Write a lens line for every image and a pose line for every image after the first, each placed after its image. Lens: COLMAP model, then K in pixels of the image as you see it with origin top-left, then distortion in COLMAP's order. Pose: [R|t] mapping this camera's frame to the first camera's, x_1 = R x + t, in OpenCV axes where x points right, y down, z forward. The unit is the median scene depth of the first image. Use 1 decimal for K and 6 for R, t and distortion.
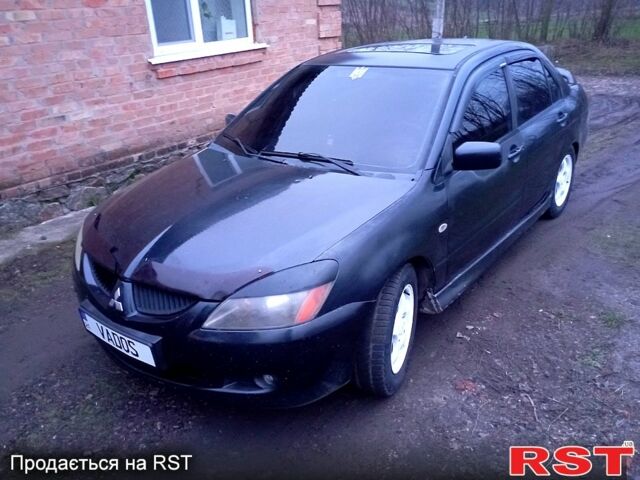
lens RADIAL K [[546.0, 0, 320.0], [0, 546.0, 240.0], [0, 0, 1]] dist [0.001304, -0.013787]
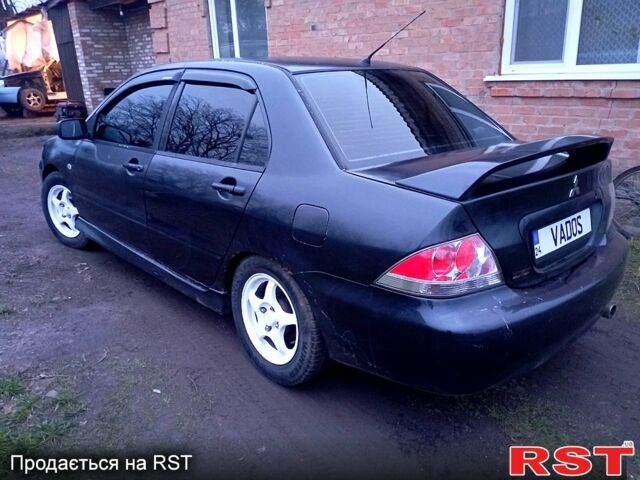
lens RADIAL K [[546.0, 0, 320.0], [0, 546.0, 240.0], [0, 0, 1]] dist [0.001304, -0.013787]
pose [[-0.176526, 0.335254, -0.925442, 0.749252], [-0.367885, 0.849596, 0.377951, -0.327230], [0.912962, 0.407174, -0.026641, 0.832550]]
